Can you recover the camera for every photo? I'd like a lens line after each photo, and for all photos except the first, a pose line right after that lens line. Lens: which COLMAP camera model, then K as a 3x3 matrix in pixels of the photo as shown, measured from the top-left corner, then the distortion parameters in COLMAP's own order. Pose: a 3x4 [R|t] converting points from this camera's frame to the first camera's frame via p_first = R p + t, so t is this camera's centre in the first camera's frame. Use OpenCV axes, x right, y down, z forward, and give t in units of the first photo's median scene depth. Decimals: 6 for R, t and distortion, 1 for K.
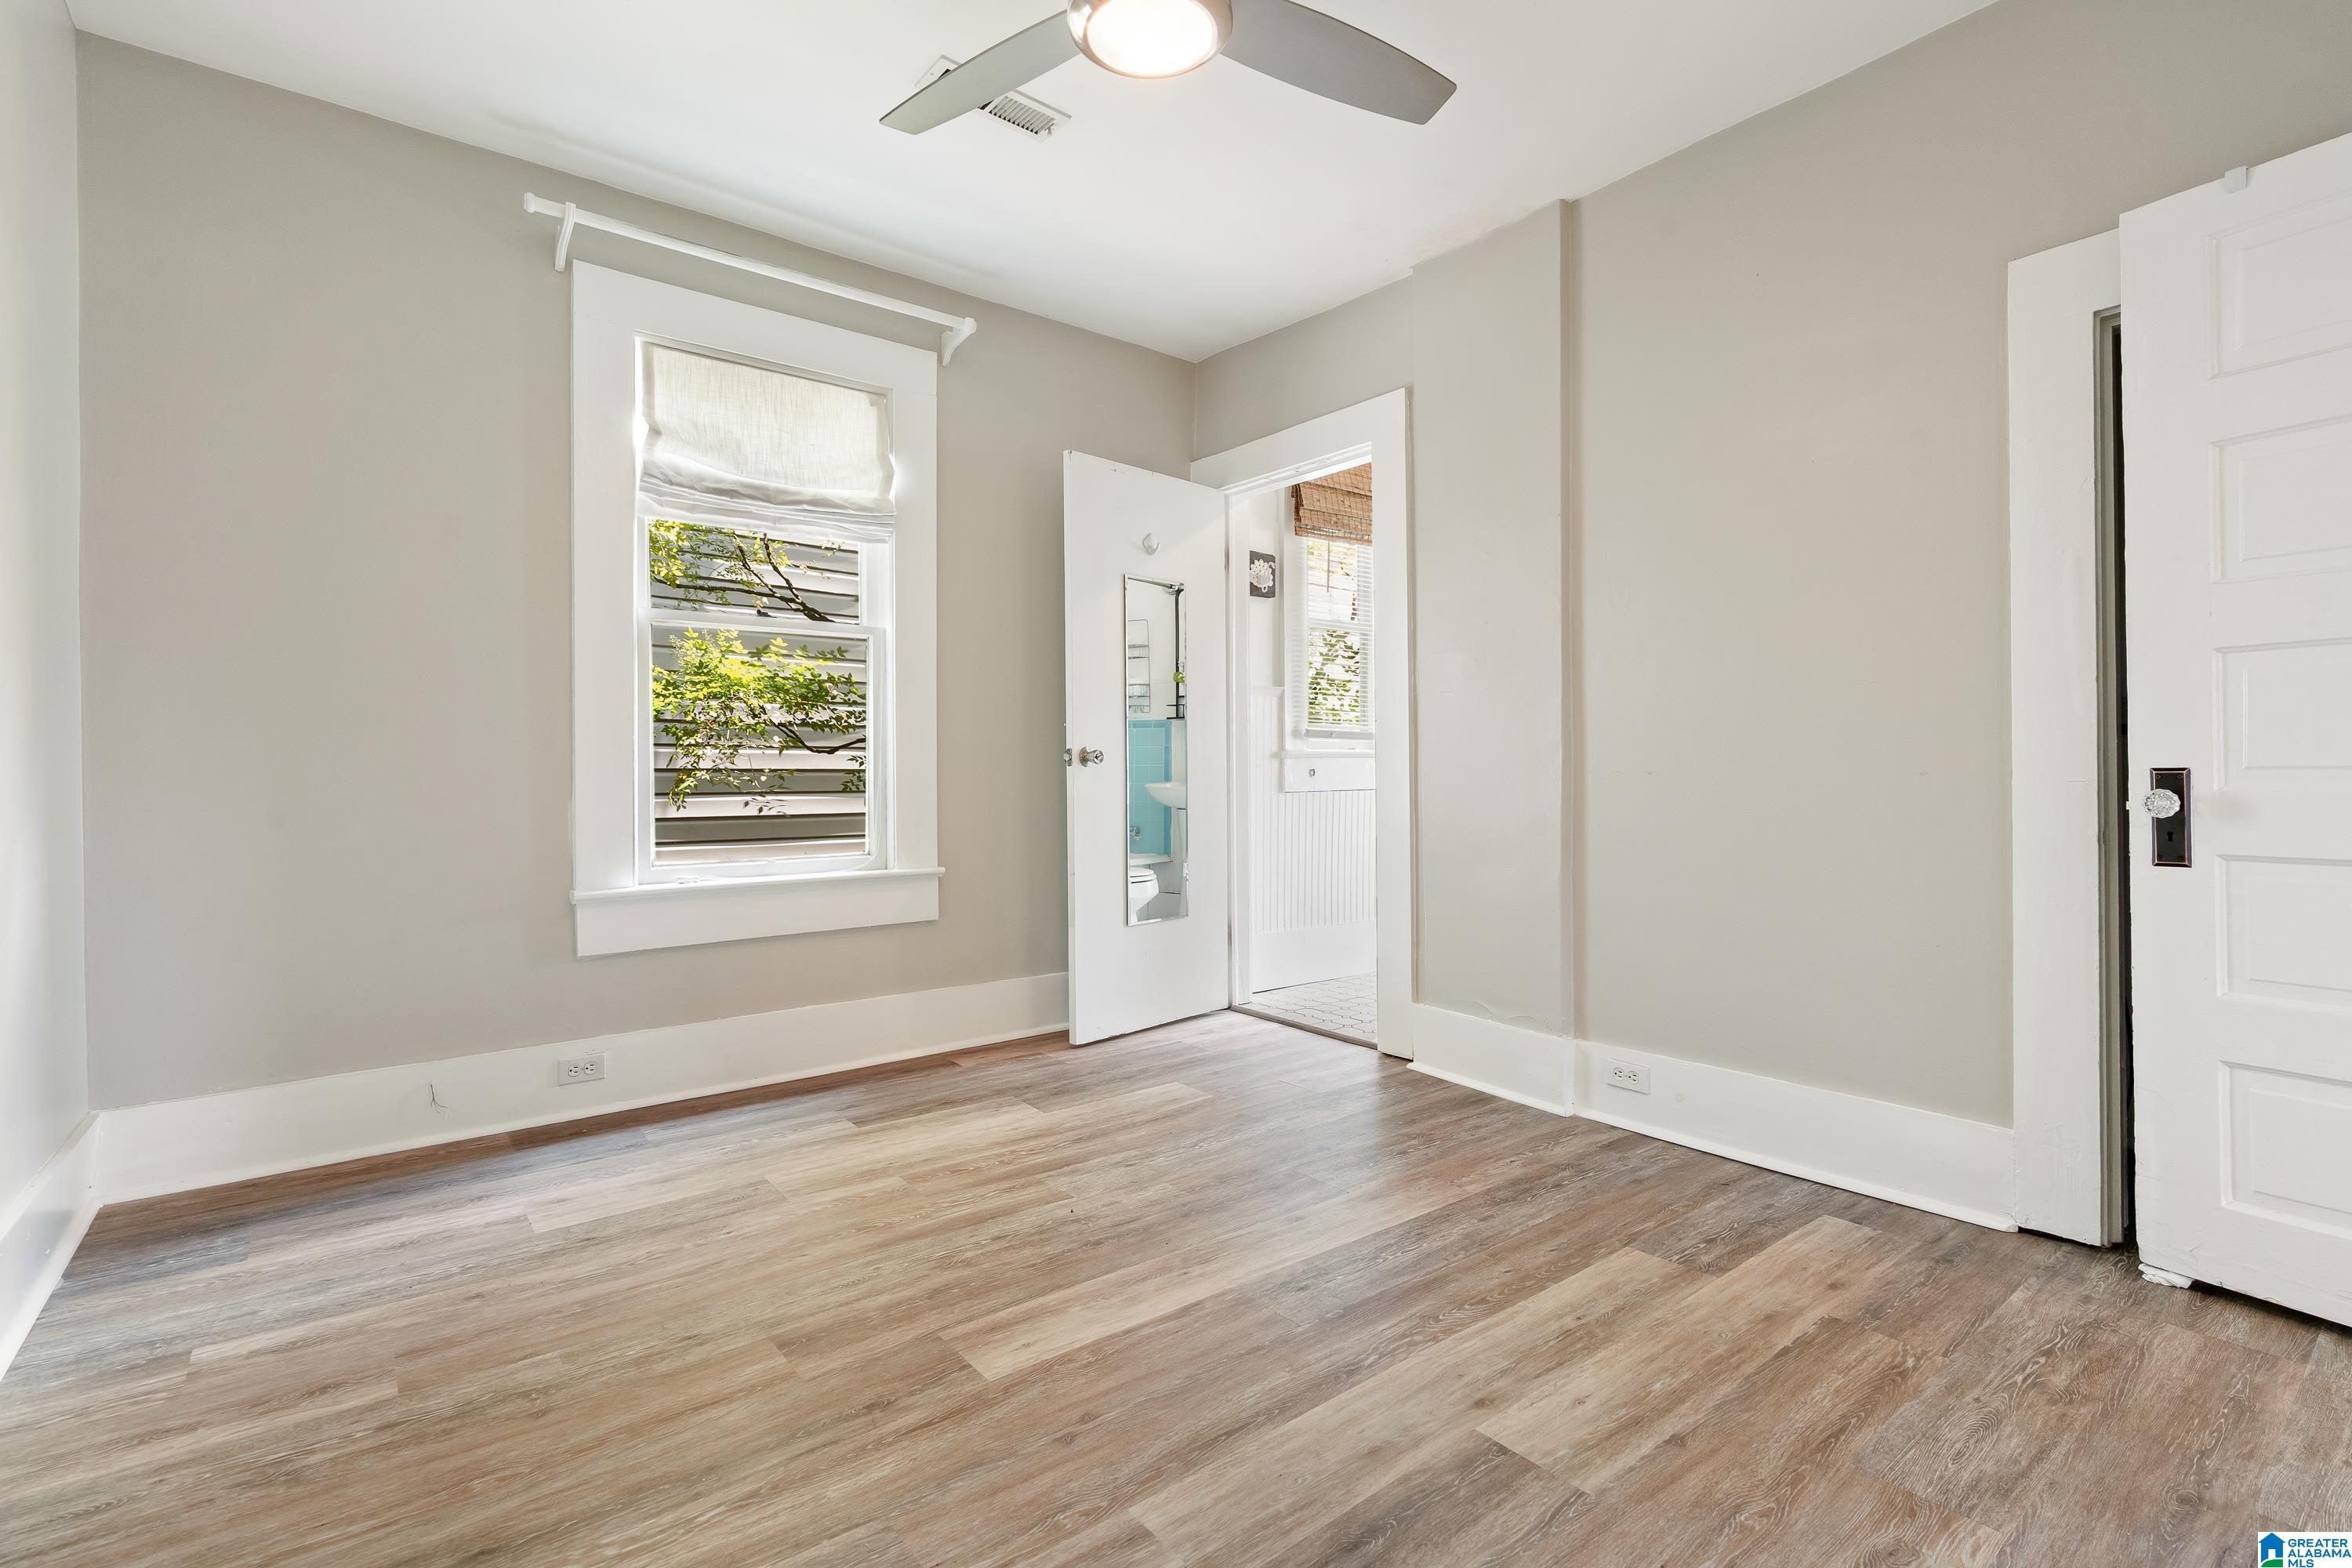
lens RADIAL K [[1080.1, 0, 1174.6], [0, 1080.1, 776.9], [0, 0, 1]] dist [-0.005787, 0.002714]
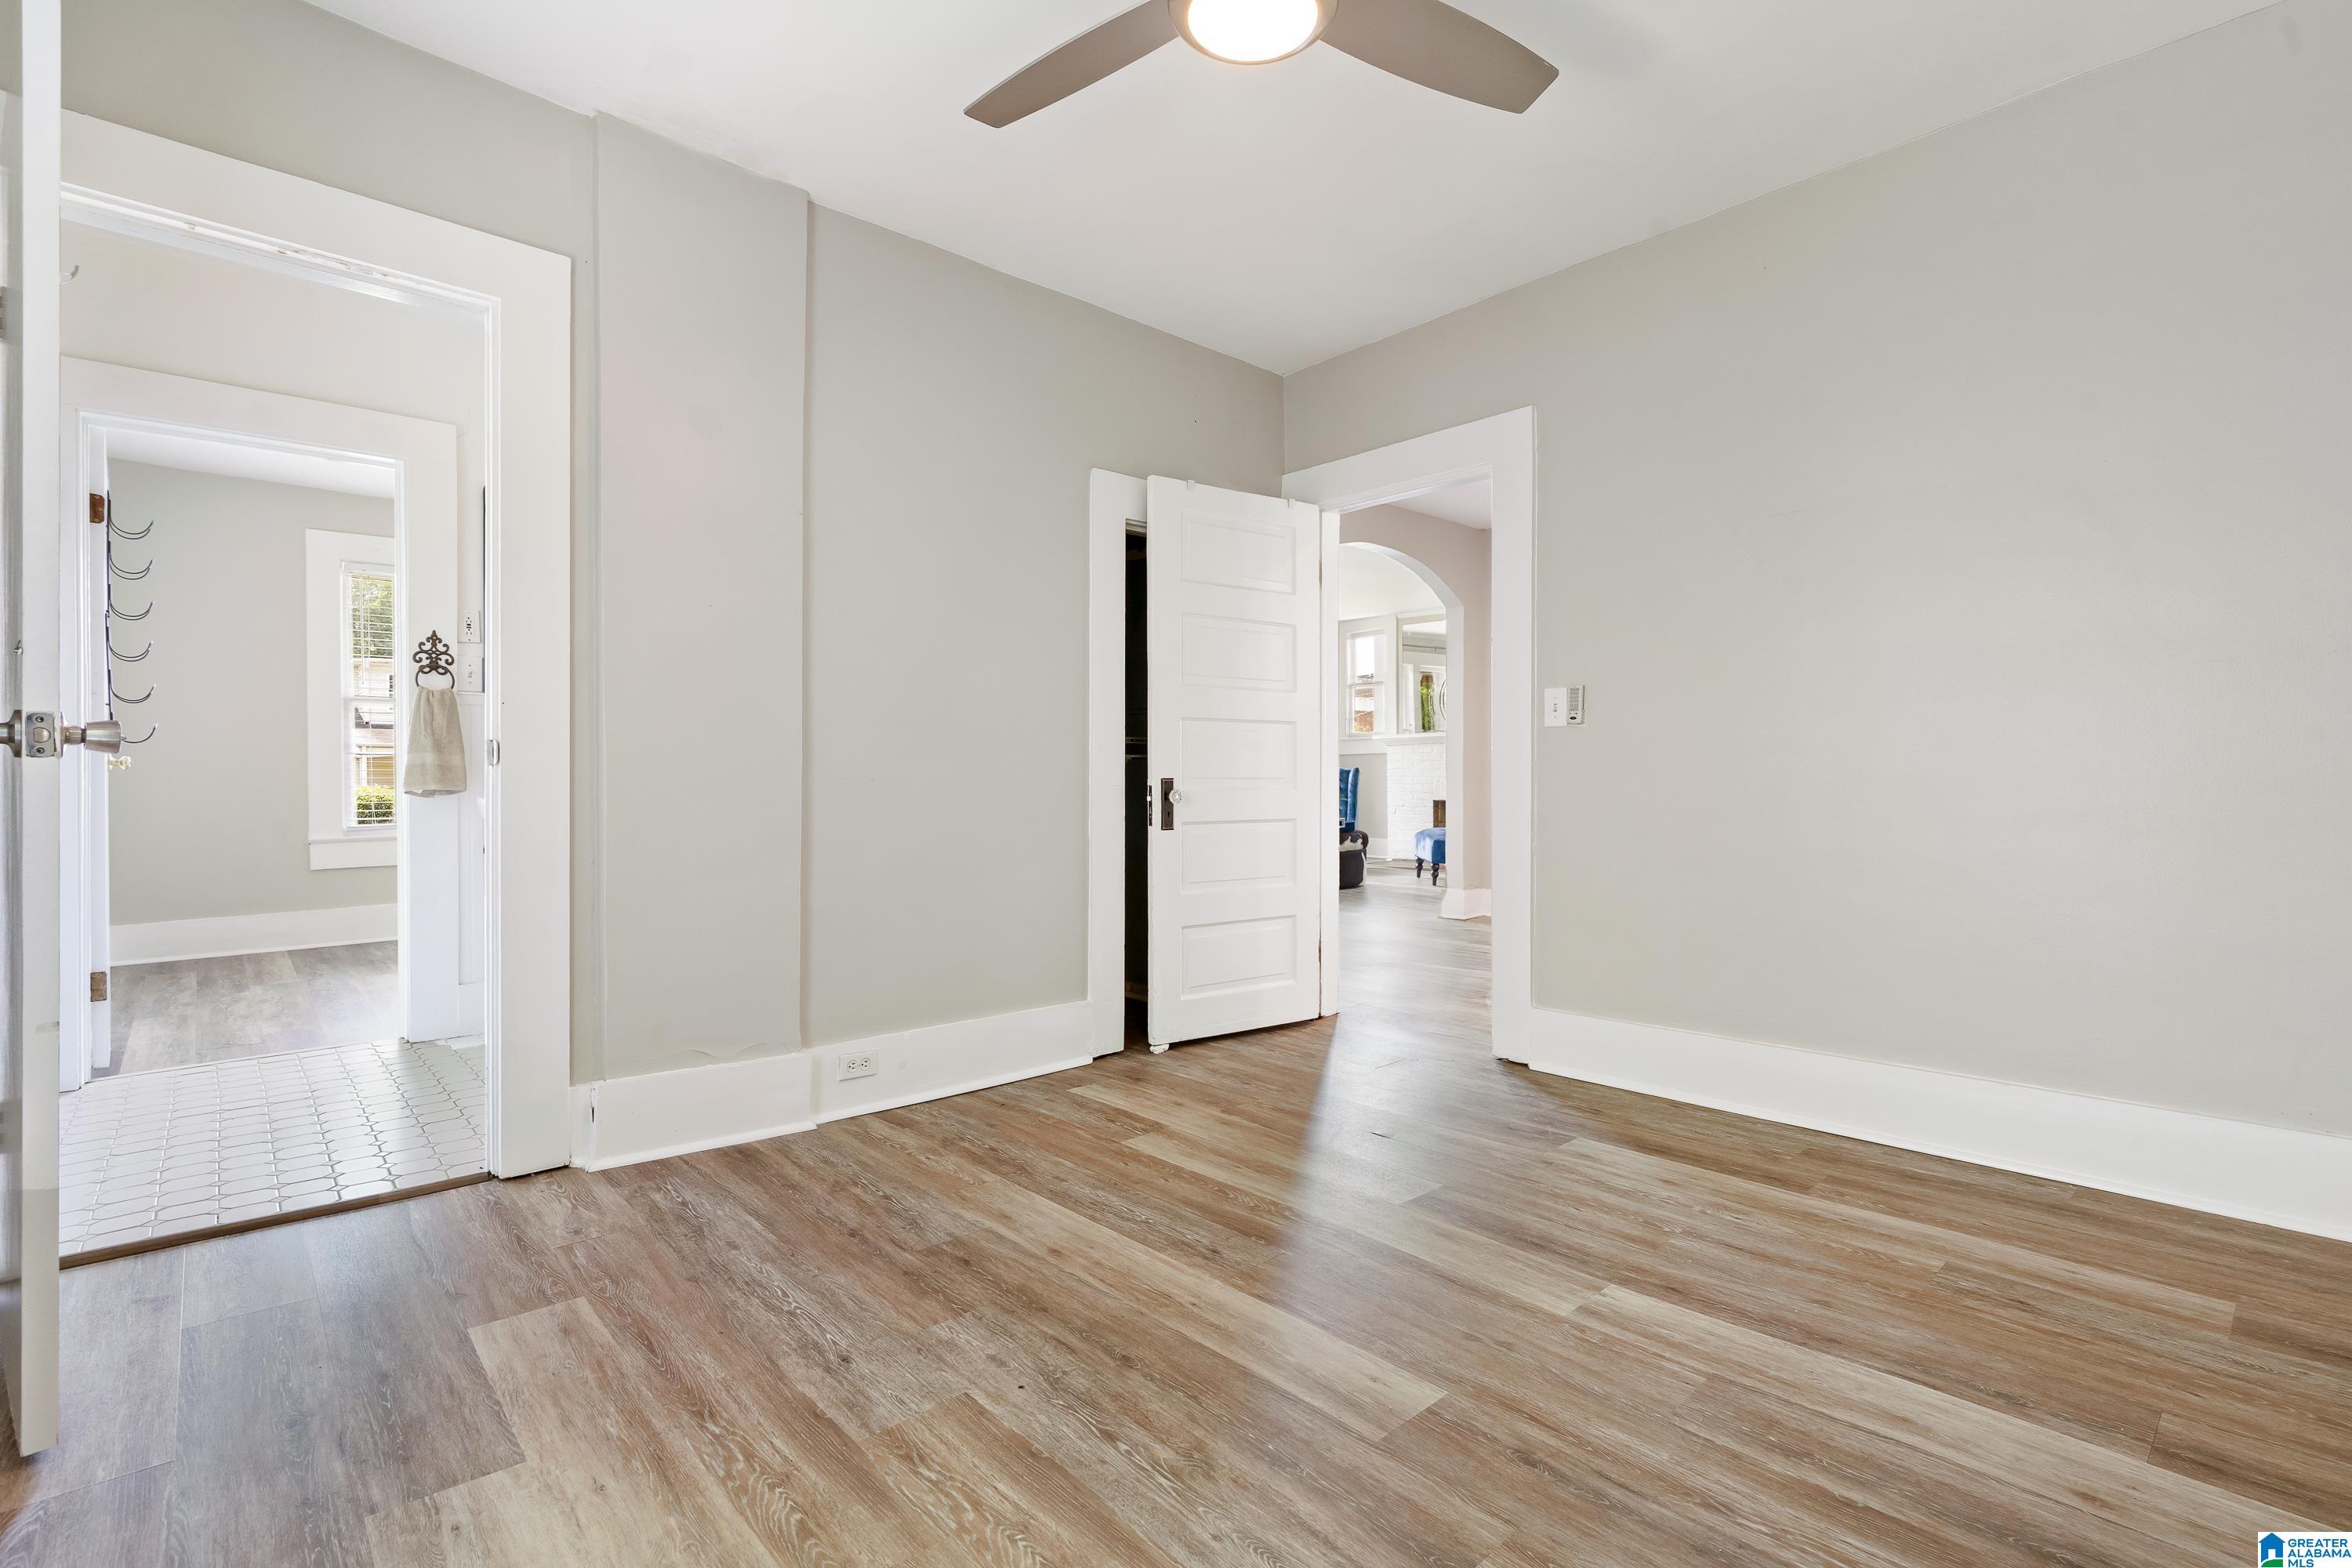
lens RADIAL K [[1080.1, 0, 1173.7], [0, 1080.1, 777.2], [0, 0, 1]] dist [-0.005787, 0.002714]
pose [[-0.077068, 0.007205, 0.997000, -0.829144], [0.002931, 0.999971, -0.007000, 0.003563], [-0.997022, 0.002383, -0.077087, 0.965747]]
